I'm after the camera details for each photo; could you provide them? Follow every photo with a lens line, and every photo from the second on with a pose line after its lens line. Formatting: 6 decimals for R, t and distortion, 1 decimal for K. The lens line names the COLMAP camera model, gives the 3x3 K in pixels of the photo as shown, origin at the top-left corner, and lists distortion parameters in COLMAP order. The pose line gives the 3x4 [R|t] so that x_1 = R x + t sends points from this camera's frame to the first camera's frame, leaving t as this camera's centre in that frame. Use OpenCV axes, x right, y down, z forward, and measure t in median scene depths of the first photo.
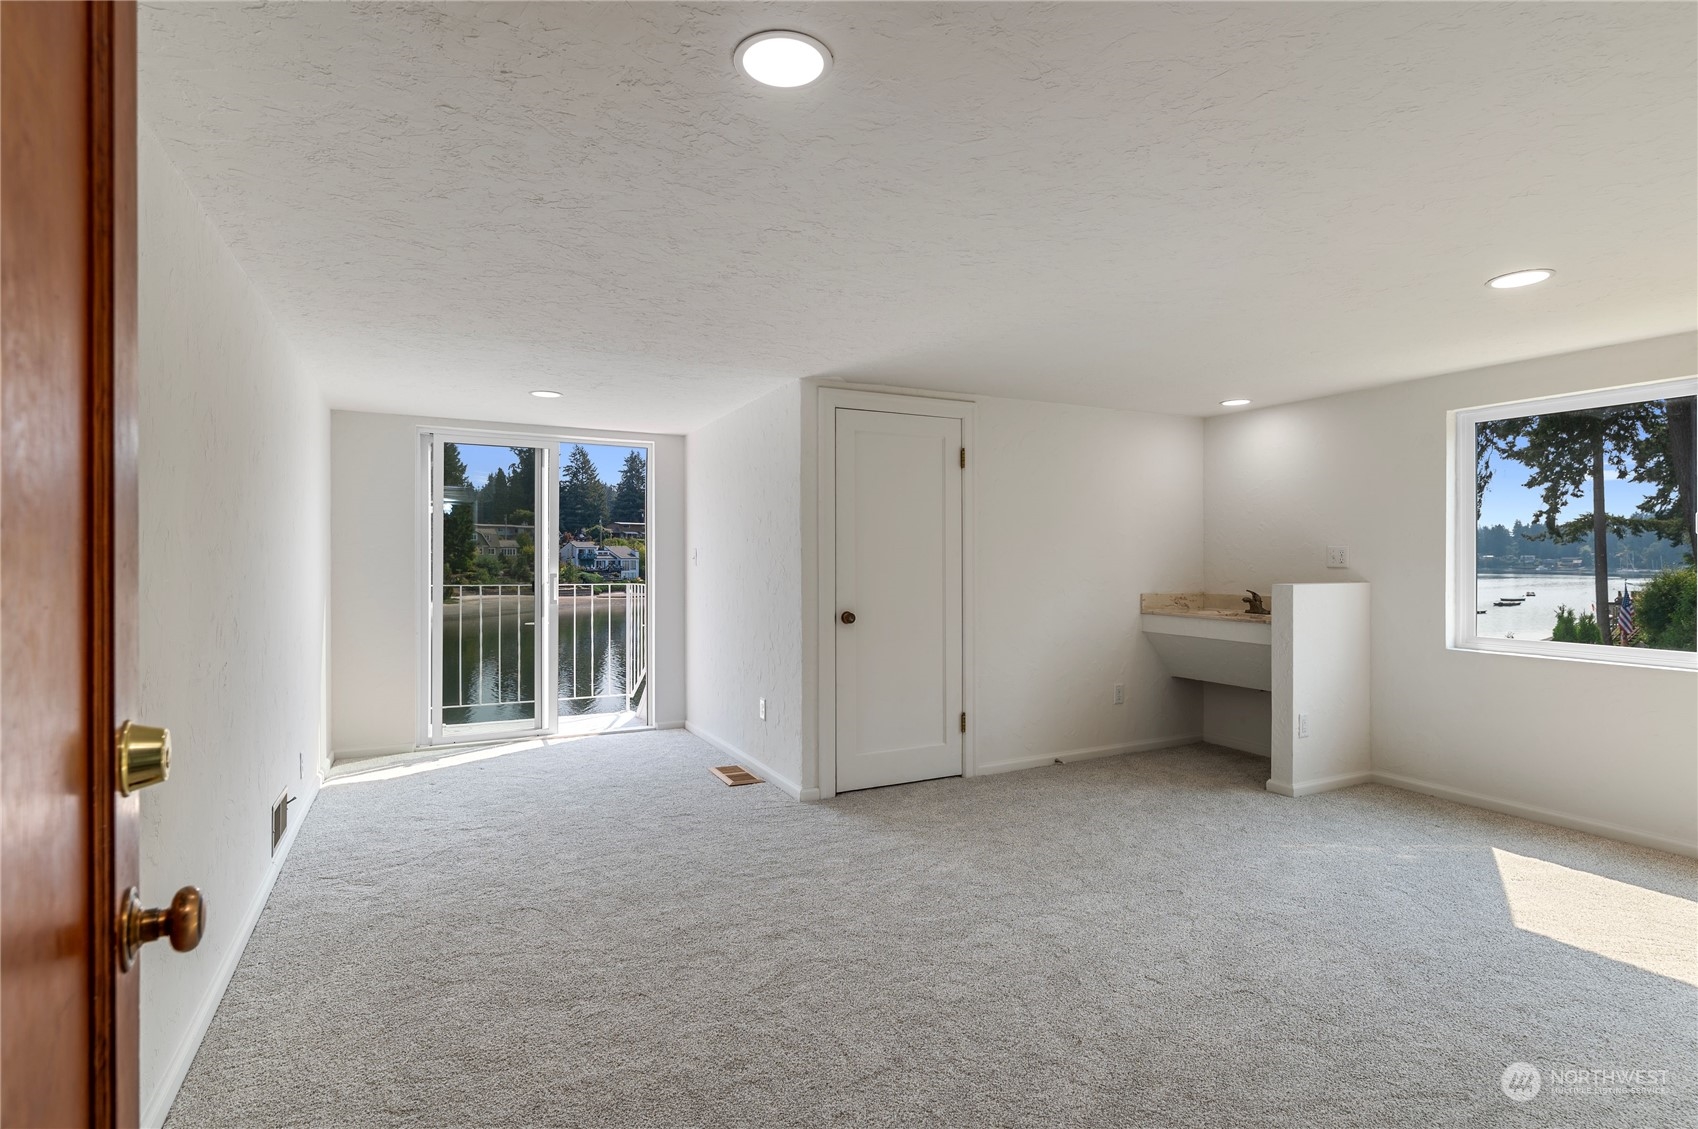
lens RADIAL K [[824.1, 0, 848.3], [0, 824.1, 560.5], [0, 0, 1]] dist [0.002701, 0.000526]
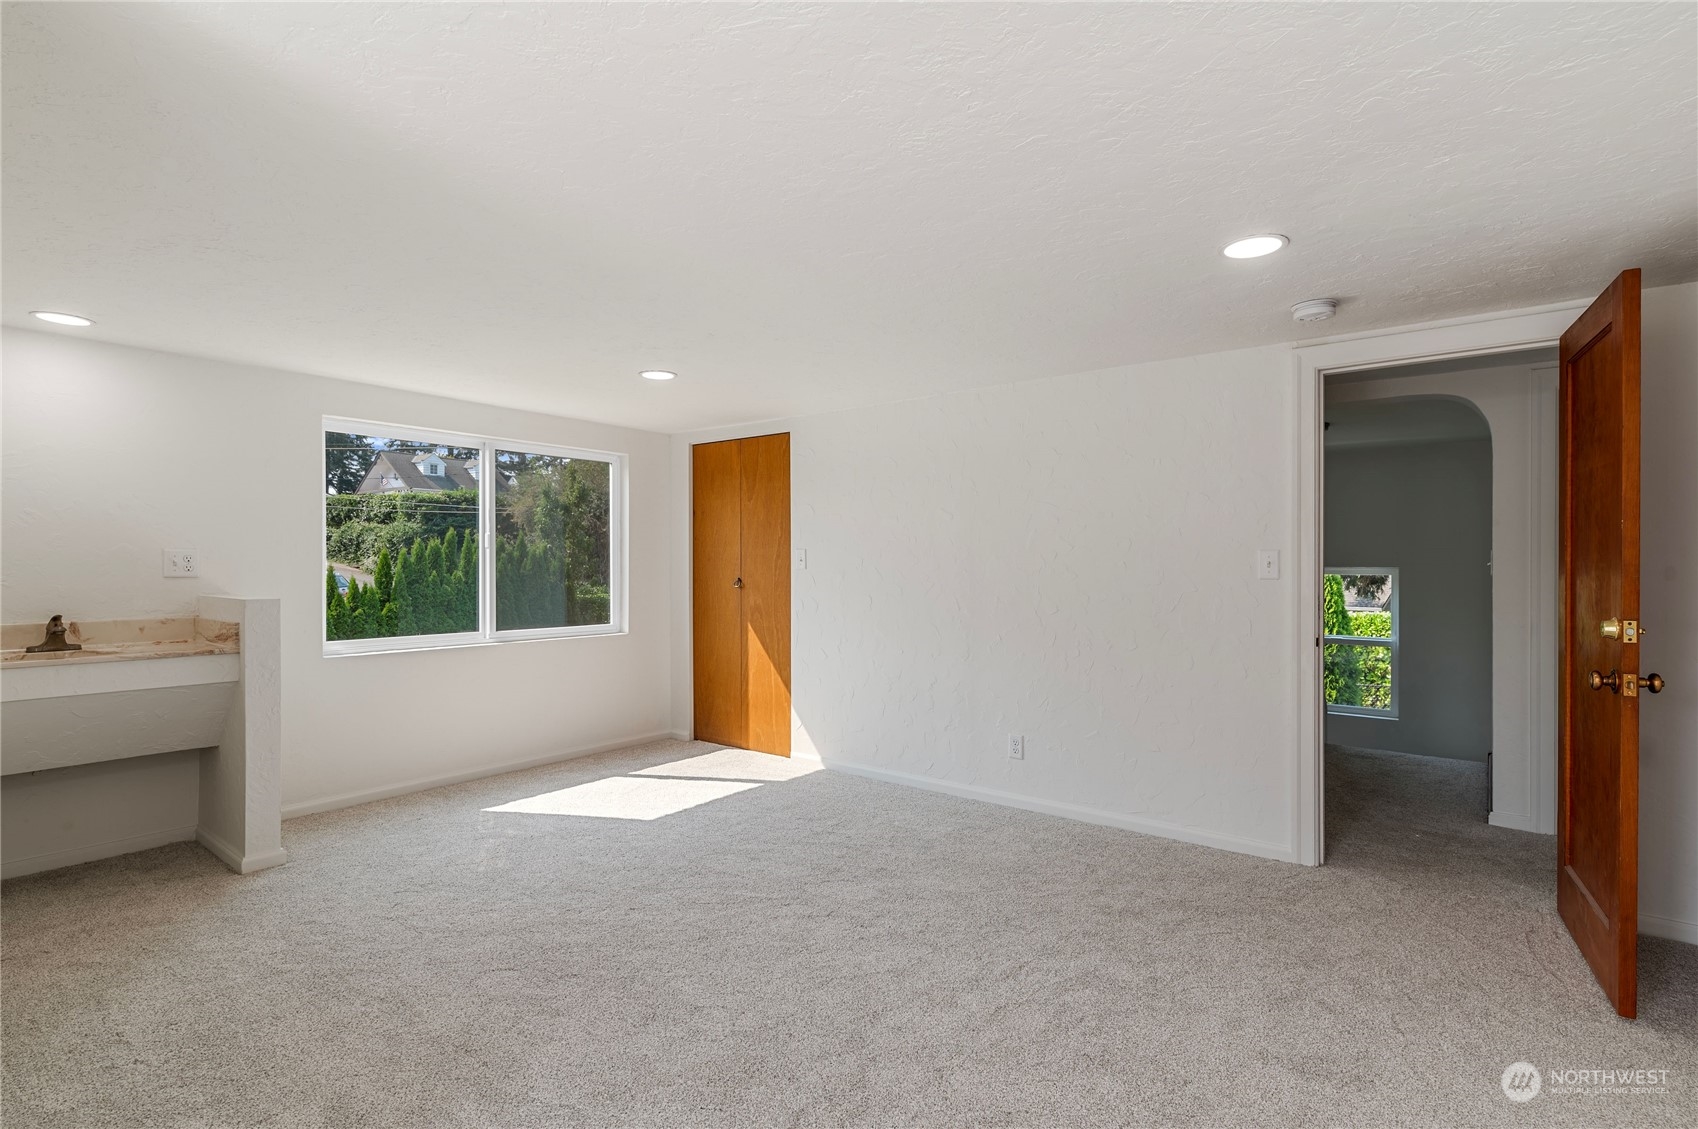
lens RADIAL K [[824.1, 0, 848.3], [0, 824.1, 560.5], [0, 0, 1]] dist [0.002701, 0.000526]
pose [[-0.426714, 0.004273, 0.904376, -0.486219], [0.001921, 0.999991, -0.003819, -0.003650], [-0.904385, 0.000108, -0.426718, 0.977052]]
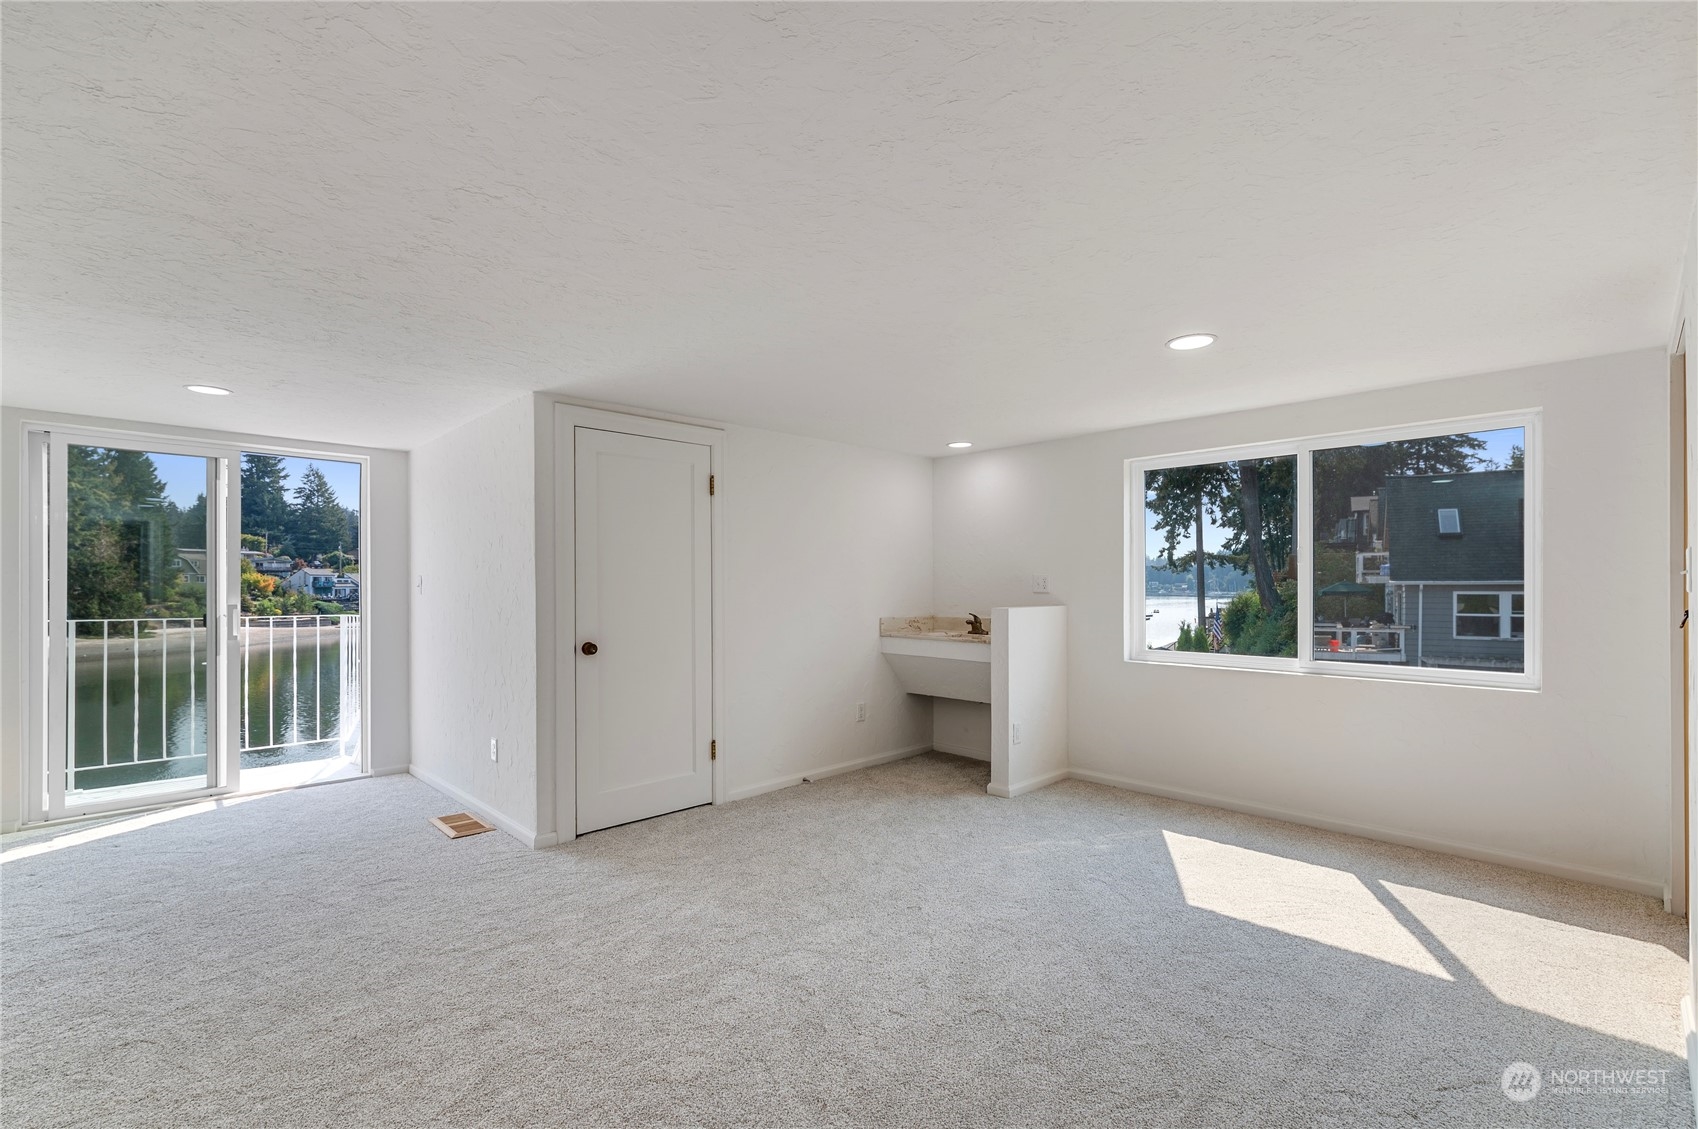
lens RADIAL K [[750.8, 0, 845.7], [0, 750.8, 585.6], [0, 0, 1]] dist [0.001784, 0.000190]
pose [[0.955514, -0.002861, 0.294931, 0.031538], [0.003504, 0.999993, -0.001649, -0.000737], [-0.294924, 0.002609, 0.955517, 0.104795]]
